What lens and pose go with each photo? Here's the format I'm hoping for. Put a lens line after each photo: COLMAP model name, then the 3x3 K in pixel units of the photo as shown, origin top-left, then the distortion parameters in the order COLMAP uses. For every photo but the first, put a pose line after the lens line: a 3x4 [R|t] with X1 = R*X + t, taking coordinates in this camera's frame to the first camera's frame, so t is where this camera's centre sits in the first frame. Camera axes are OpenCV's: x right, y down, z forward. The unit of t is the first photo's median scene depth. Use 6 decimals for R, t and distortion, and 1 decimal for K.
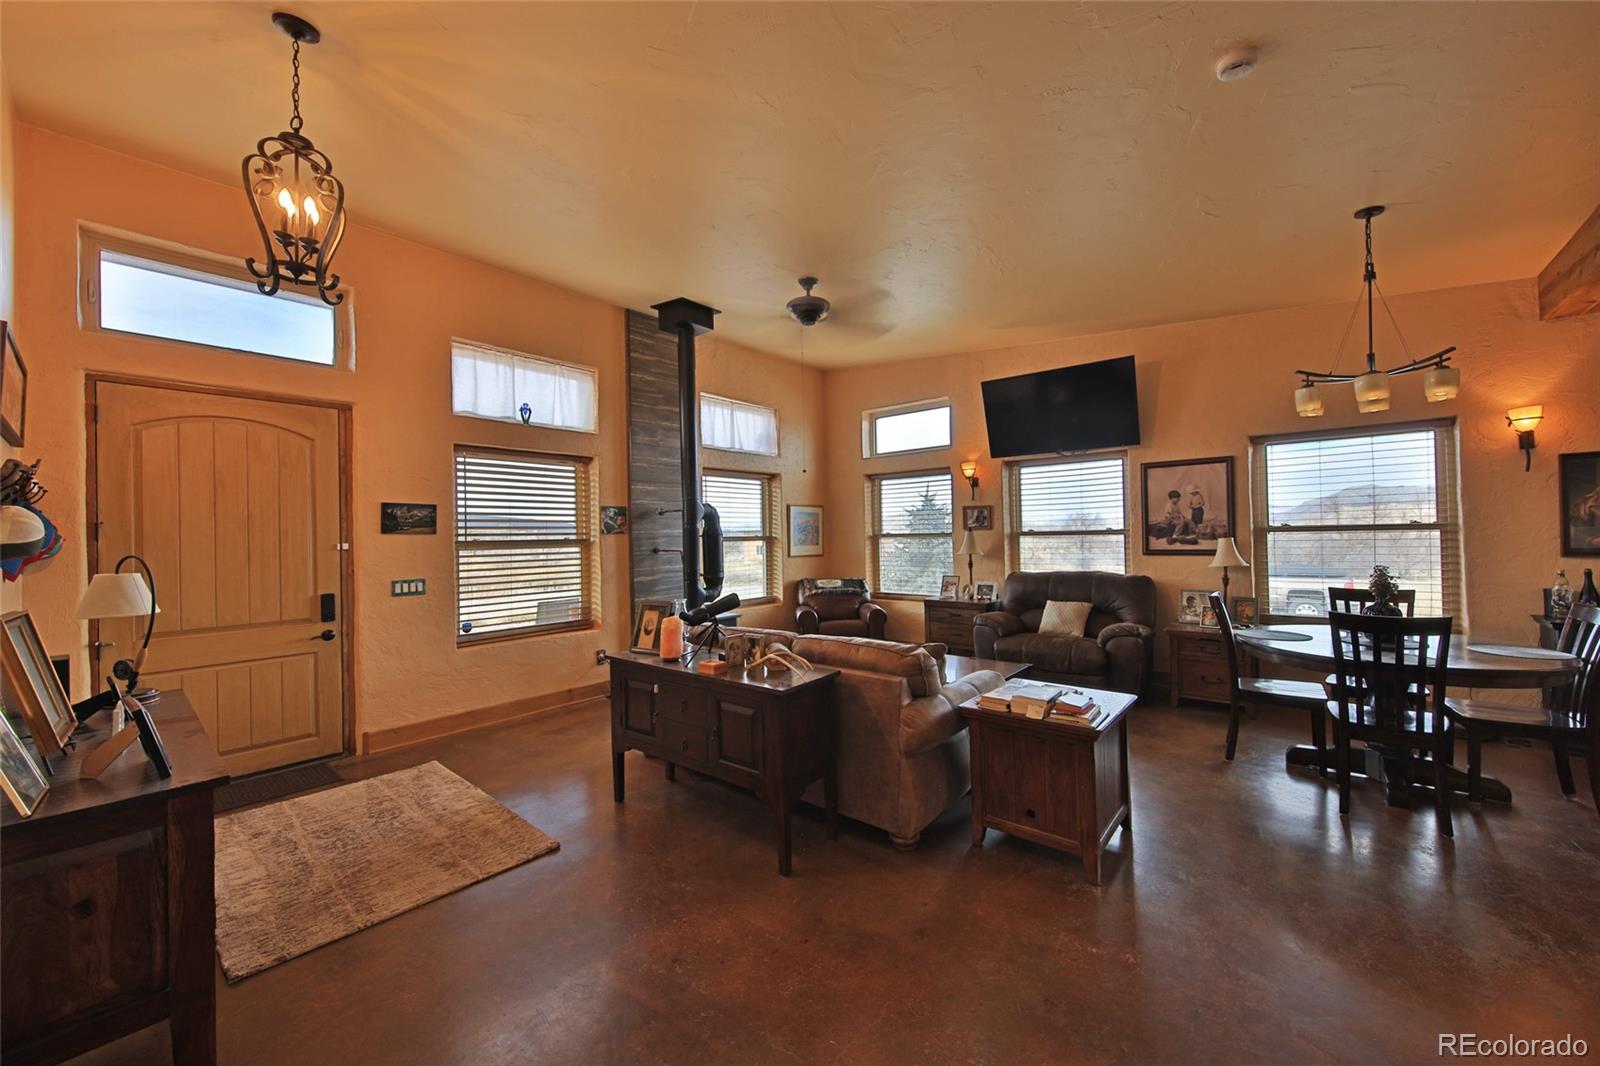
lens RADIAL K [[587.4, 0, 800.0], [0, 587.4, 533.0], [0, 0, 1]] dist [0.000118, -0.000041]
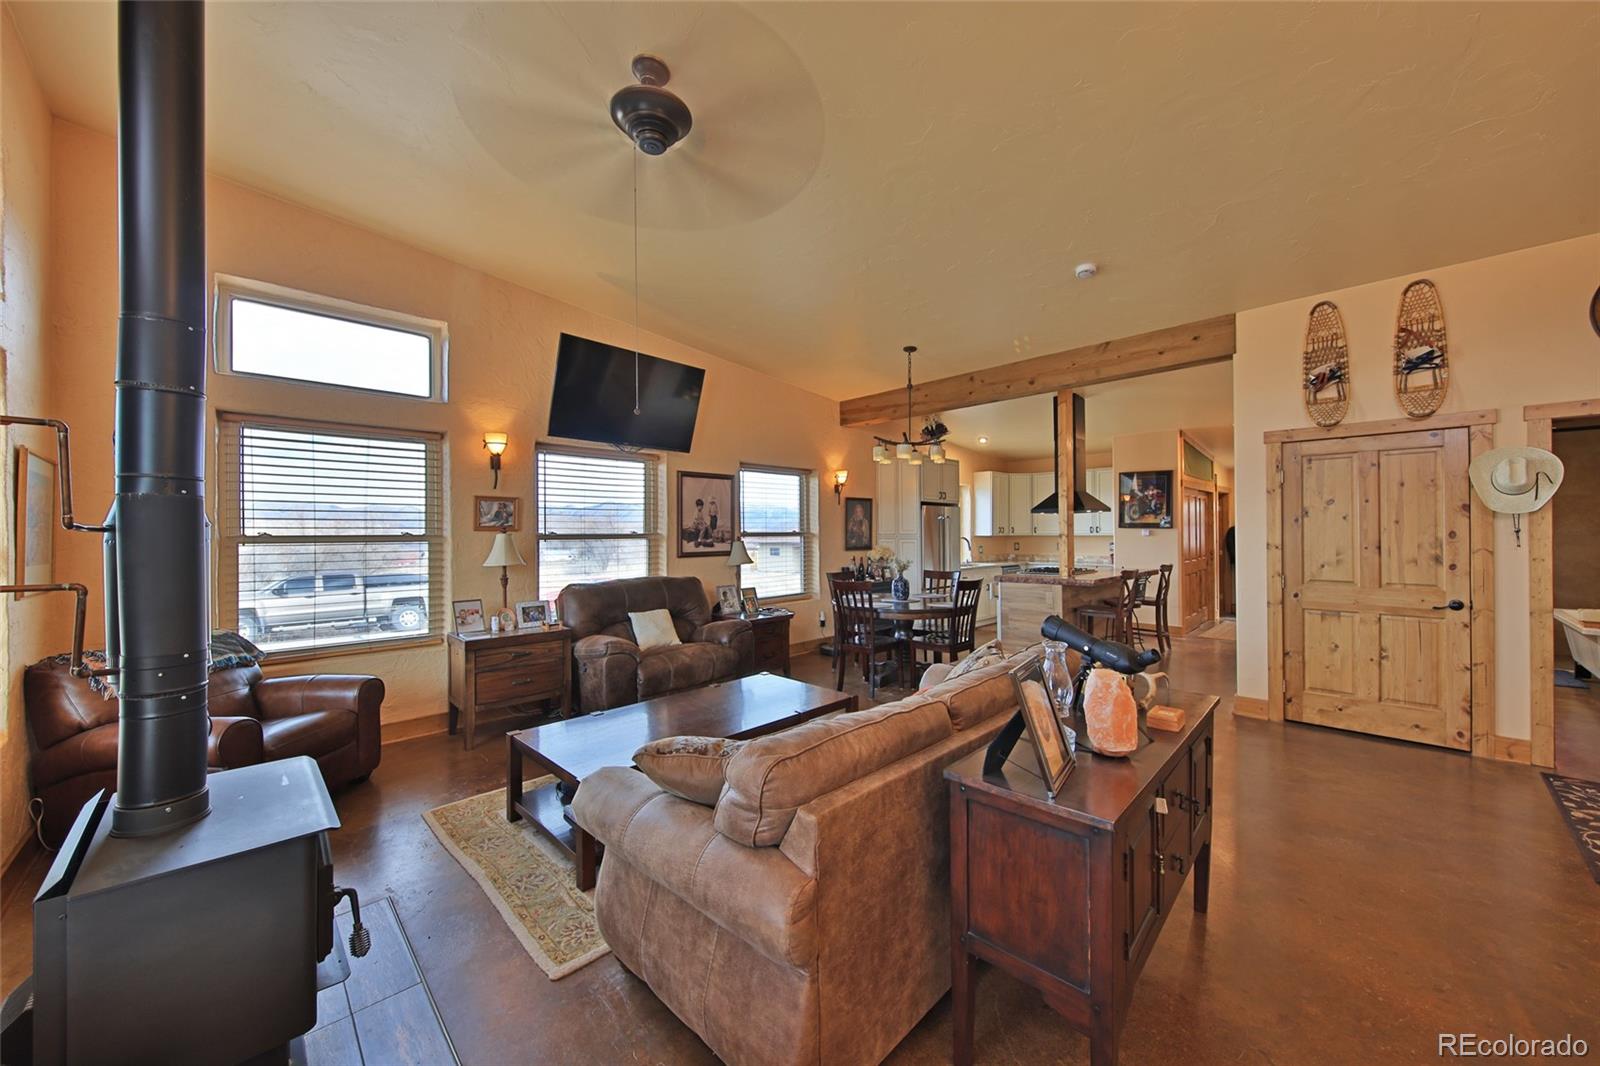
lens RADIAL K [[587.4, 0, 800.0], [0, 587.4, 533.0], [0, 0, 1]] dist [0.000118, -0.000041]
pose [[0.076278, 0.020262, 0.996881, -0.443603], [0.002633, 0.999786, -0.020523, 0.015056], [-0.997083, 0.004191, 0.076208, 0.701077]]
